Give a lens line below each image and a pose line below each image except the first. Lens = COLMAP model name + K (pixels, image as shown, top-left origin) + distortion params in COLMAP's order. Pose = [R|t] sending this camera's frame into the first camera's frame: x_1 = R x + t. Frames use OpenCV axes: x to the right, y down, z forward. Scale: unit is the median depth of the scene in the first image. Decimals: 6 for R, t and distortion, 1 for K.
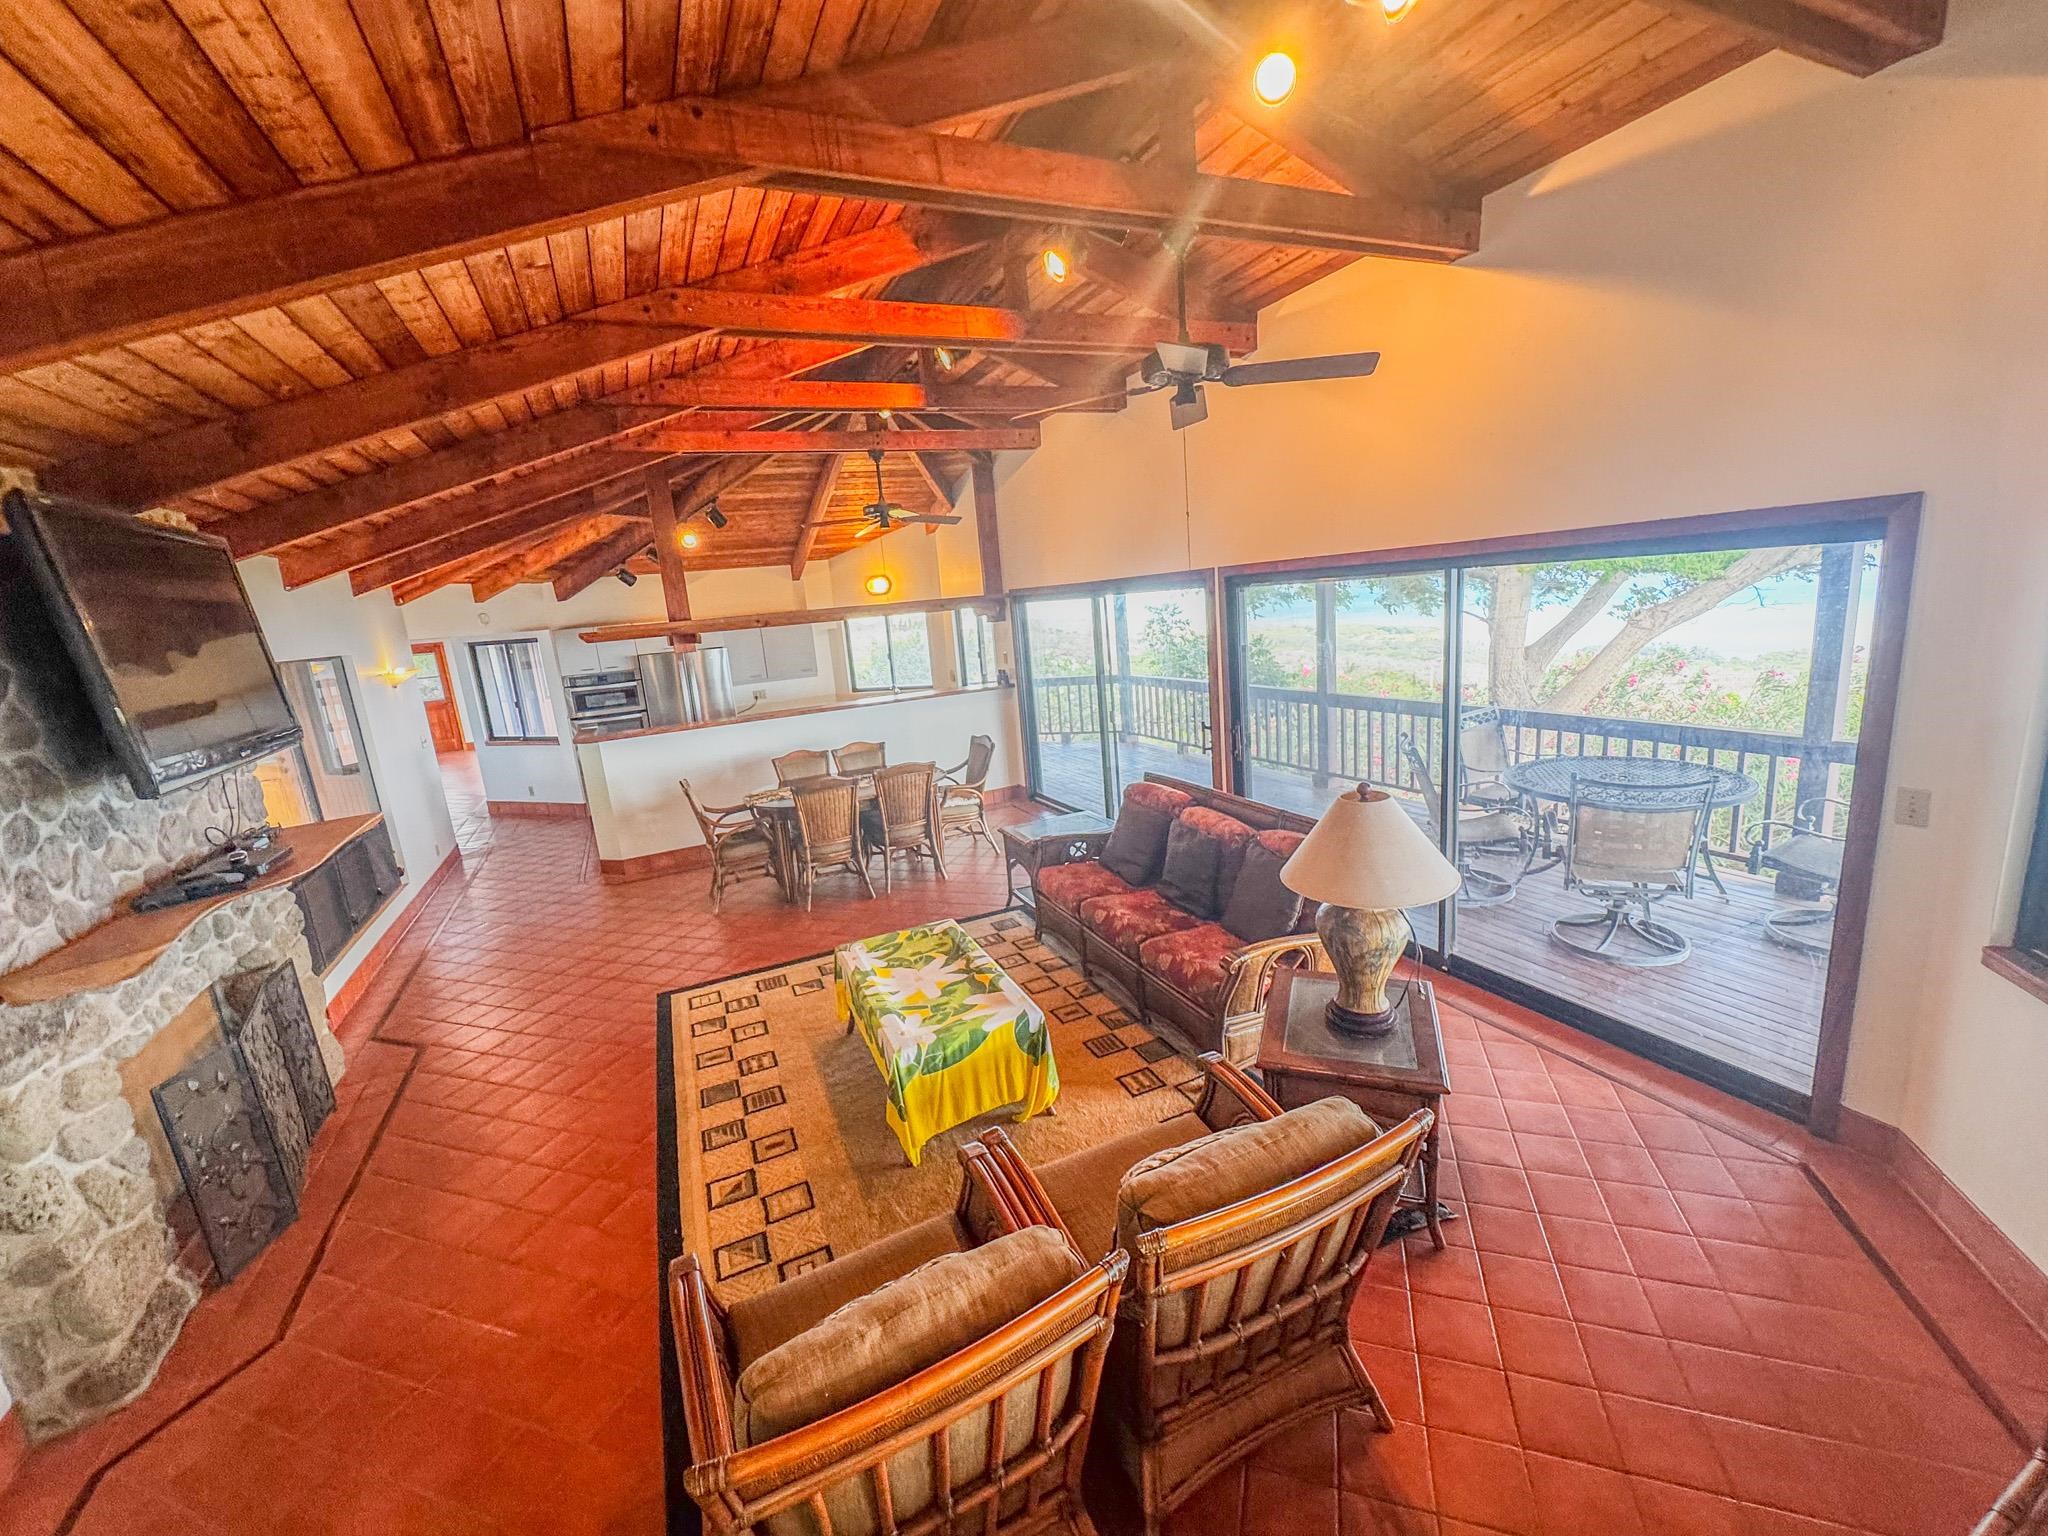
lens RADIAL K [[819.1, 0, 1024.6], [0, 819.1, 766.1], [0, 0, 1]] dist [-0.001926, 0.000424]
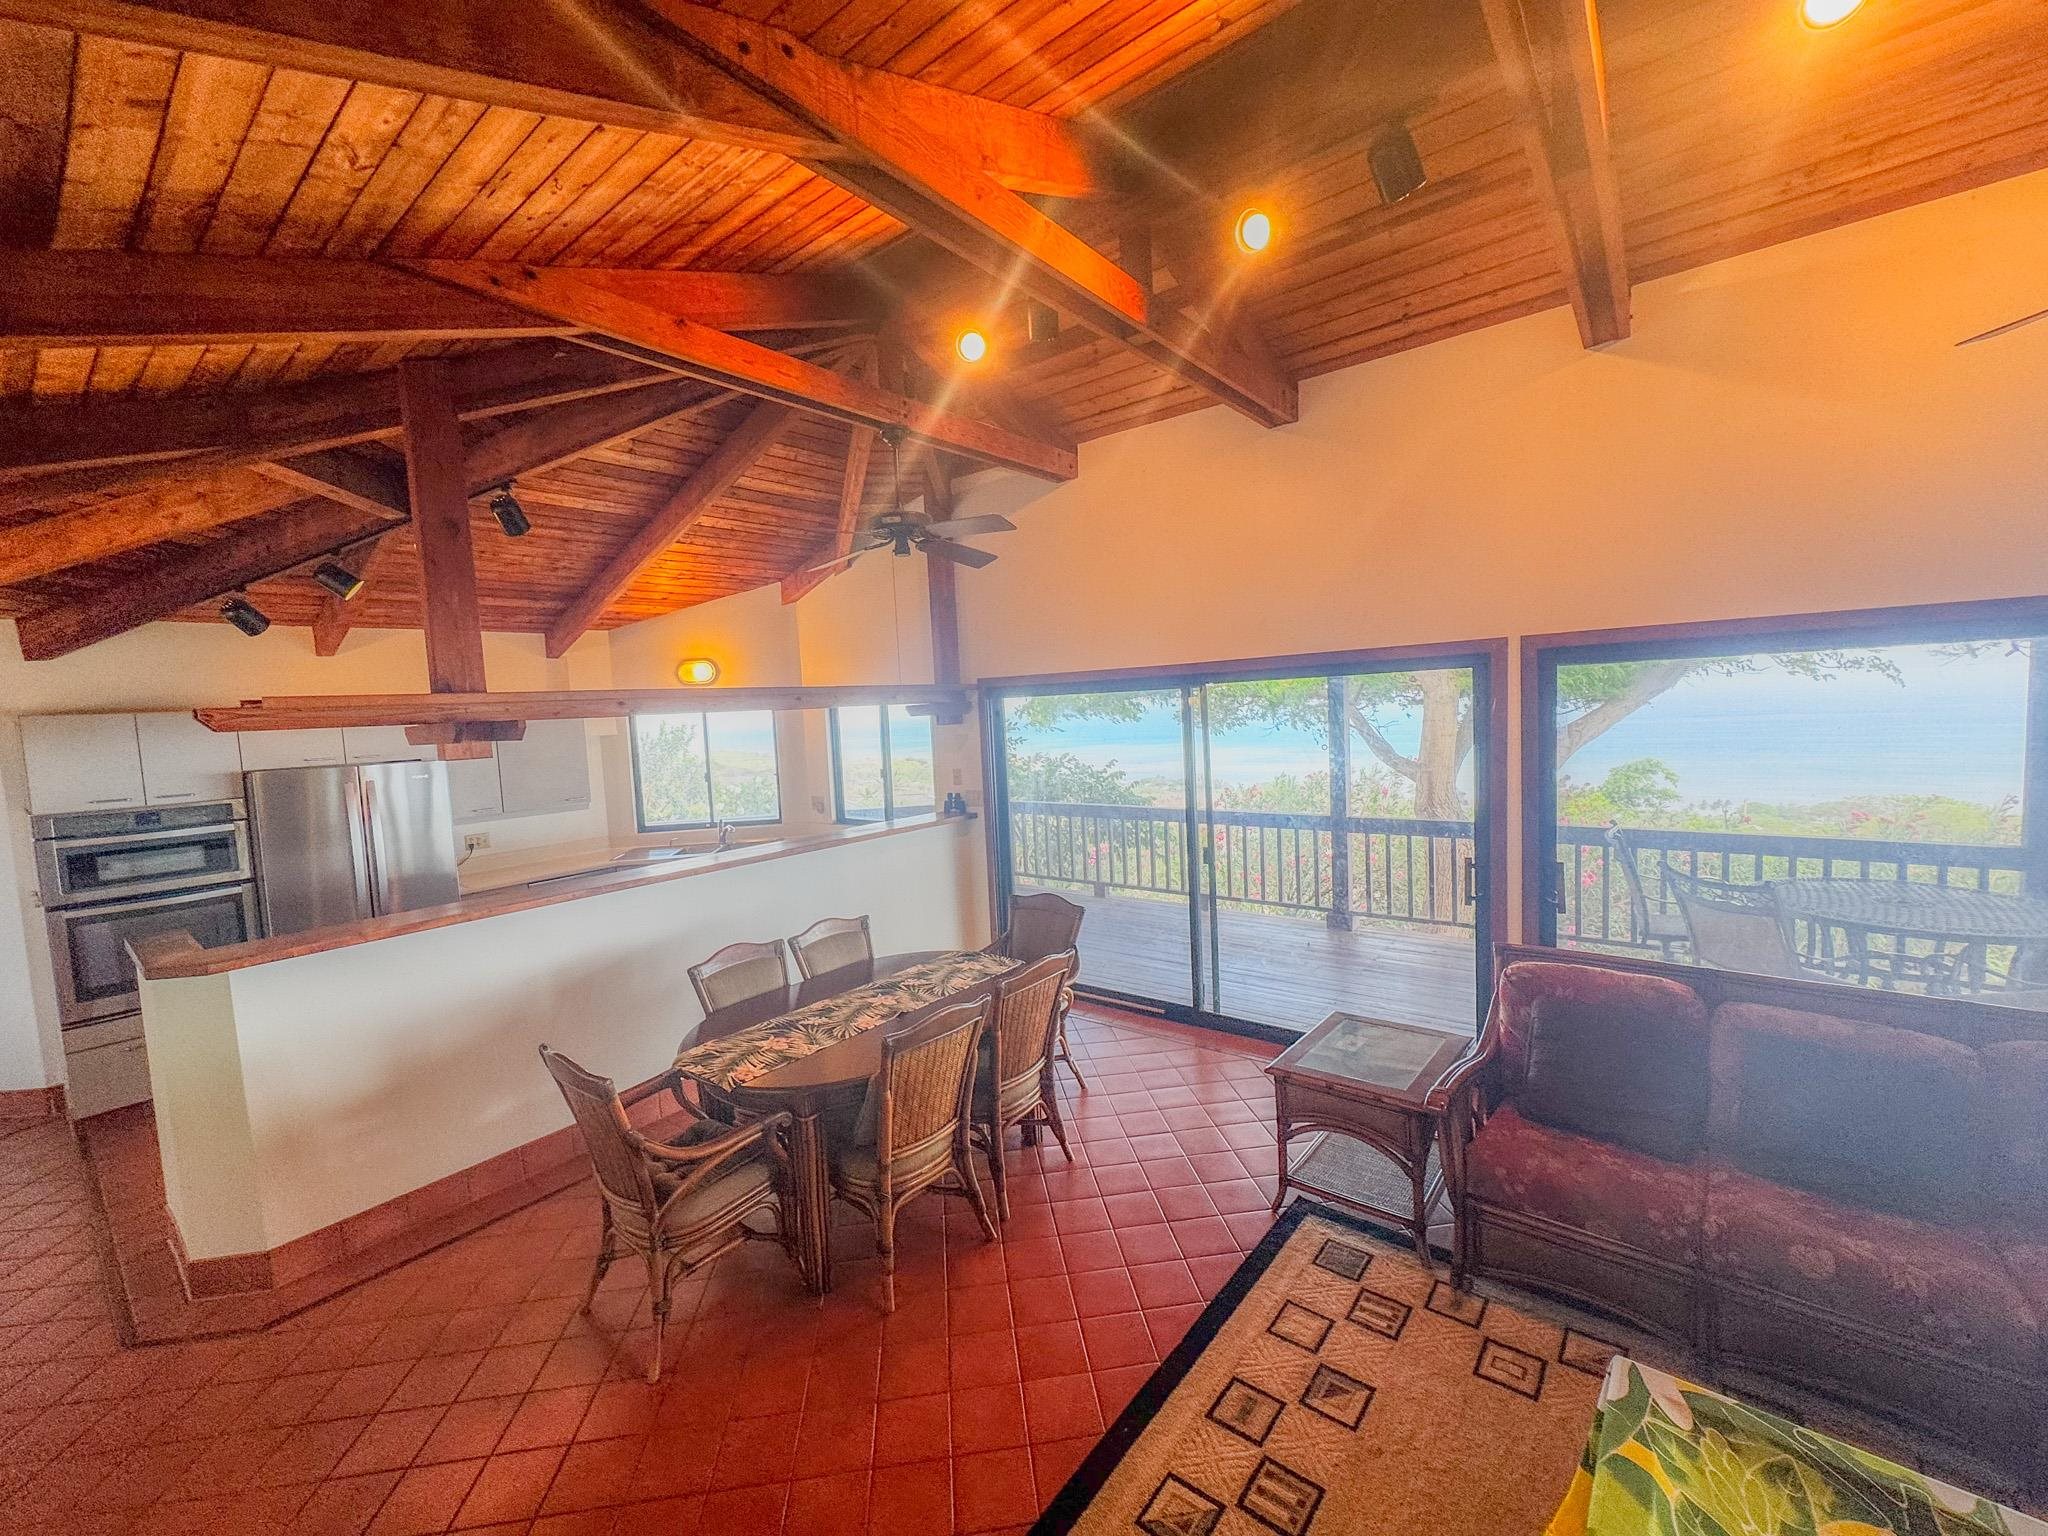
lens RADIAL K [[819.1, 0, 1023.1], [0, 819.1, 770.1], [0, 0, 1]] dist [-0.001926, 0.000424]
pose [[0.897978, 0.004708, 0.440016, -0.335828], [0.063425, 0.988117, -0.140010, -0.044220], [-0.435446, 0.153634, 0.887008, 0.433726]]
